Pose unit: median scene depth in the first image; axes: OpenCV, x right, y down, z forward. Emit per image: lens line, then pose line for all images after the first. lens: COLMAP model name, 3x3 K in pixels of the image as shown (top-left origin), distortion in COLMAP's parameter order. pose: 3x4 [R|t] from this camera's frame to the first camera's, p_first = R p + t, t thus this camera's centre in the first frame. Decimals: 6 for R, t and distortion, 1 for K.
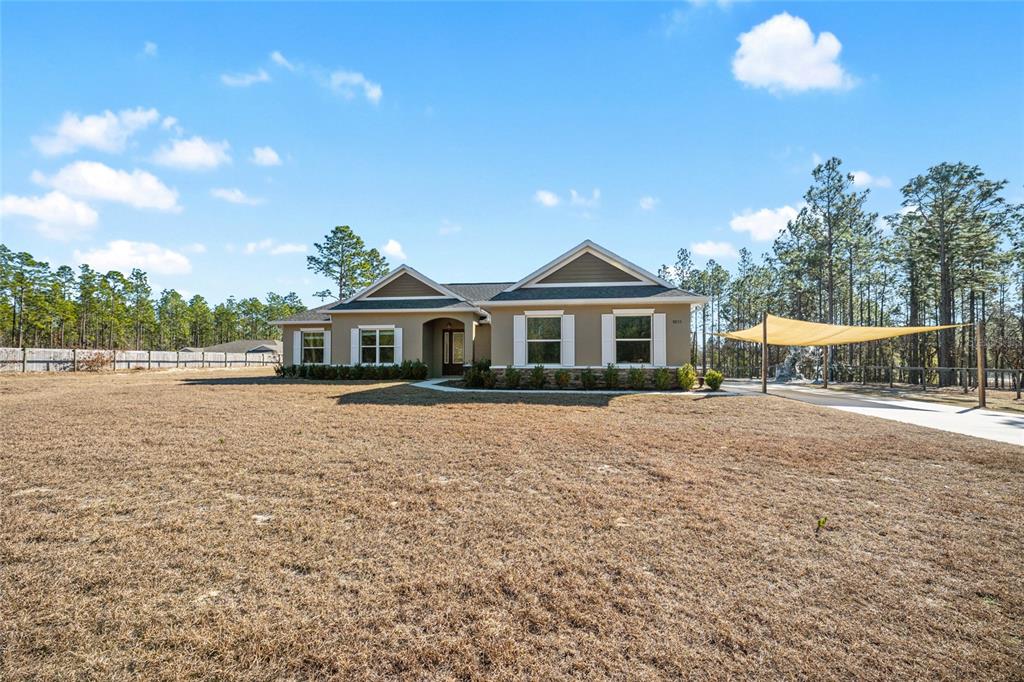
lens RADIAL K [[418.7, 0, 513.9], [0, 418.7, 355.0], [0, 0, 1]] dist [-0.027141, 0.004546]
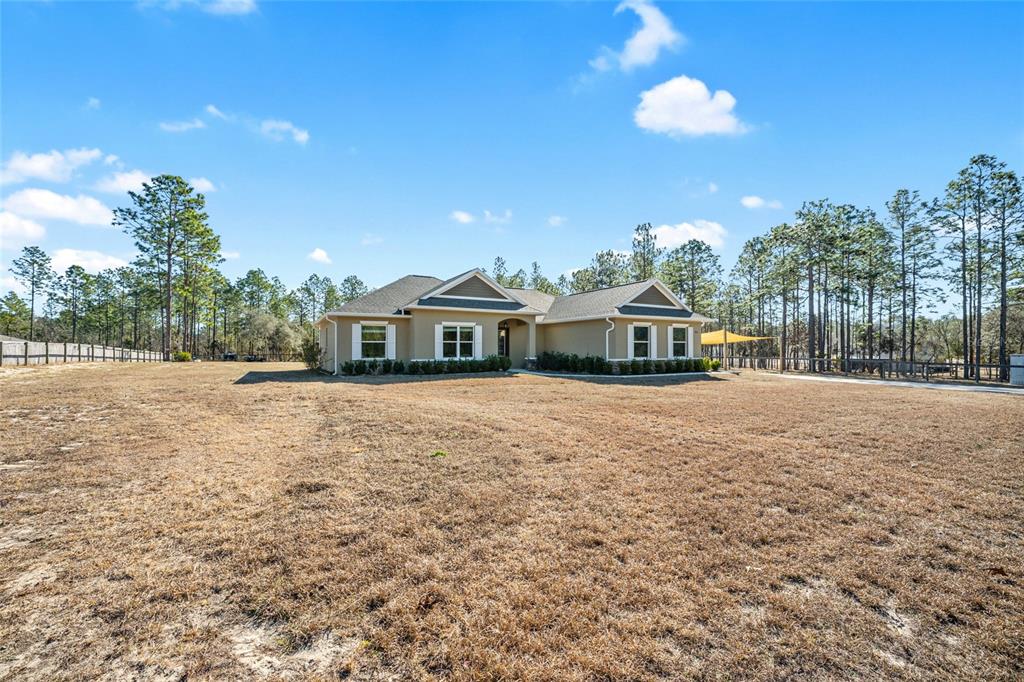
lens RADIAL K [[414.1, 0, 512.5], [0, 414.1, 346.4], [0, 0, 1]] dist [-0.021774, 0.000125]
pose [[0.799537, 0.003285, 0.600608, -0.729499], [-0.008797, 0.999942, 0.006241, -0.014375], [-0.600553, -0.010273, 0.799519, 0.052579]]
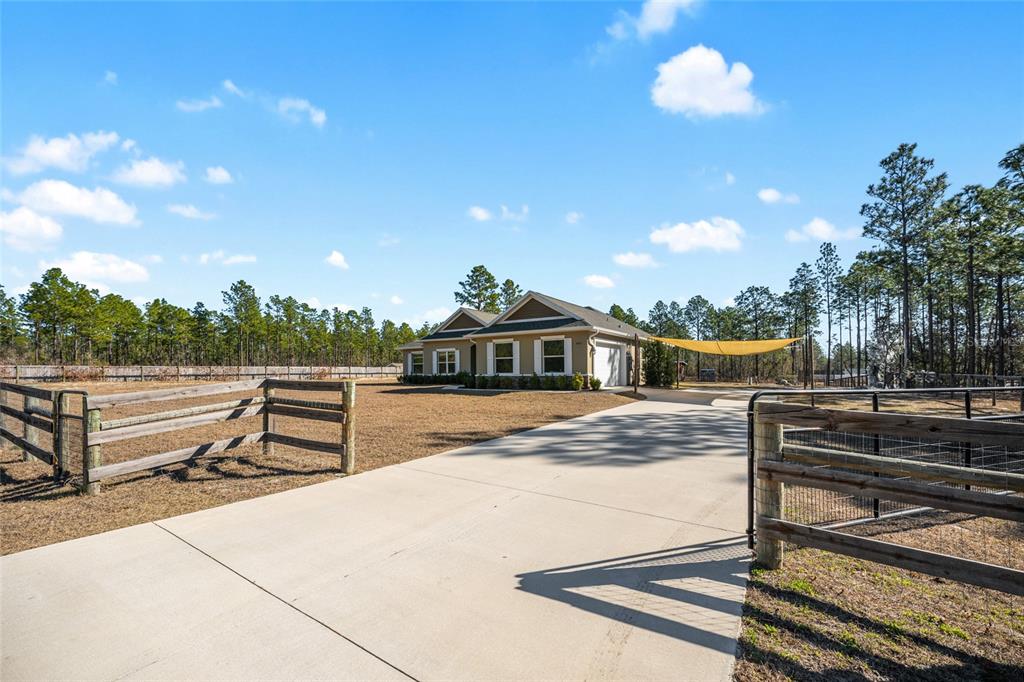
lens RADIAL K [[424.4, 0, 515.6], [0, 424.4, 368.8], [0, 0, 1]] dist [-0.021299, 0.000953]
pose [[0.904190, -0.011995, -0.426962, 0.480760], [0.015262, 0.999875, 0.004231, -0.000200], [0.426857, -0.010342, 0.904260, -0.253107]]
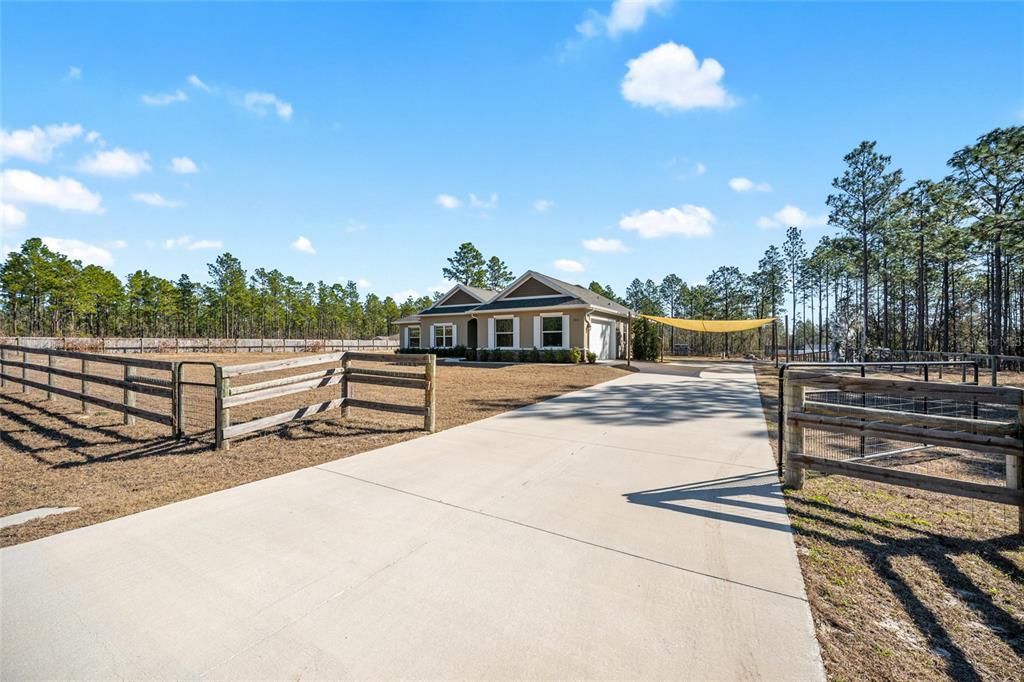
lens RADIAL K [[414.1, 0, 512.5], [0, 414.1, 346.4], [0, 0, 1]] dist [-0.021774, 0.000125]
pose [[0.923229, -0.002602, -0.384242, 0.450086], [0.008788, 0.999858, 0.014345, -0.002641], [0.384151, -0.016621, 0.923121, -0.314647]]
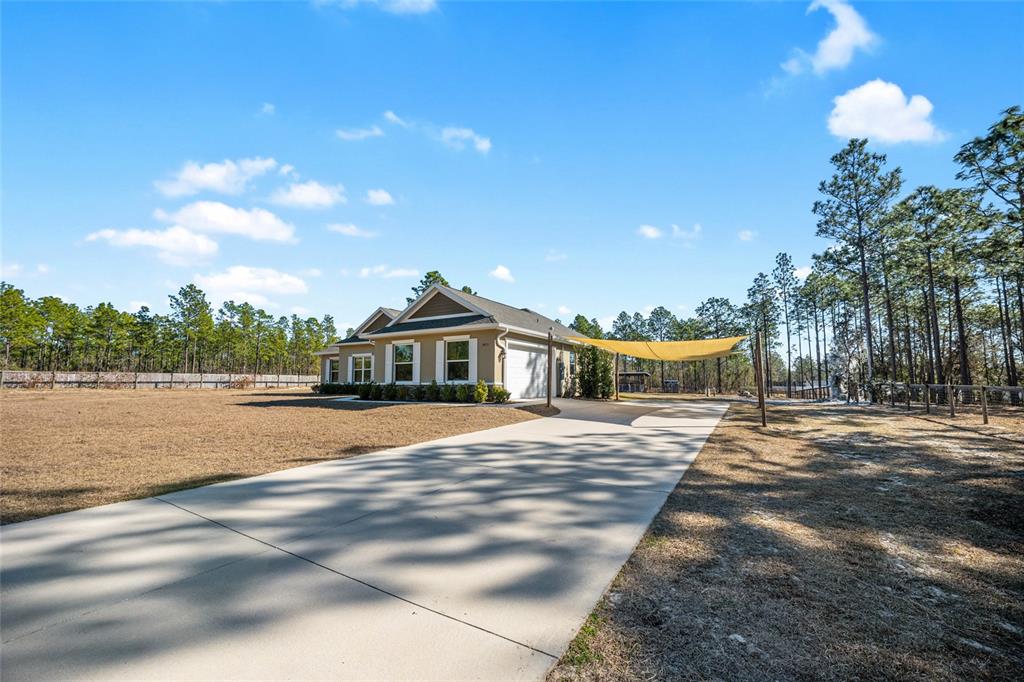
lens RADIAL K [[414.1, 0, 512.5], [0, 414.1, 346.4], [0, 0, 1]] dist [-0.021774, 0.000125]
pose [[0.922500, -0.037845, -0.384137, 0.534620], [0.009378, 0.997086, -0.075712, 0.008673], [0.385883, 0.066241, 0.920167, -0.030995]]
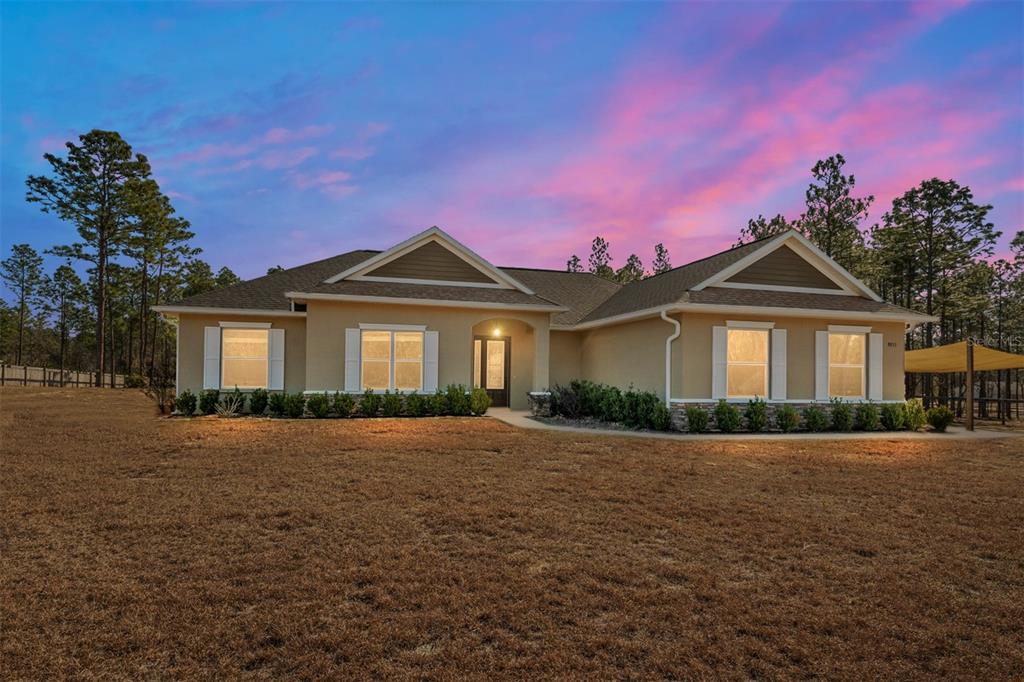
lens RADIAL K [[572.3, 0, 513.7], [0, 572.3, 376.5], [0, 0, 1]] dist [0.008283, 0.000729]
pose [[0.922190, 0.014423, 0.386468, -0.411001], [-0.021212, 0.999686, 0.013307, -0.010511], [-0.386155, -0.020469, 0.922207, 0.153915]]
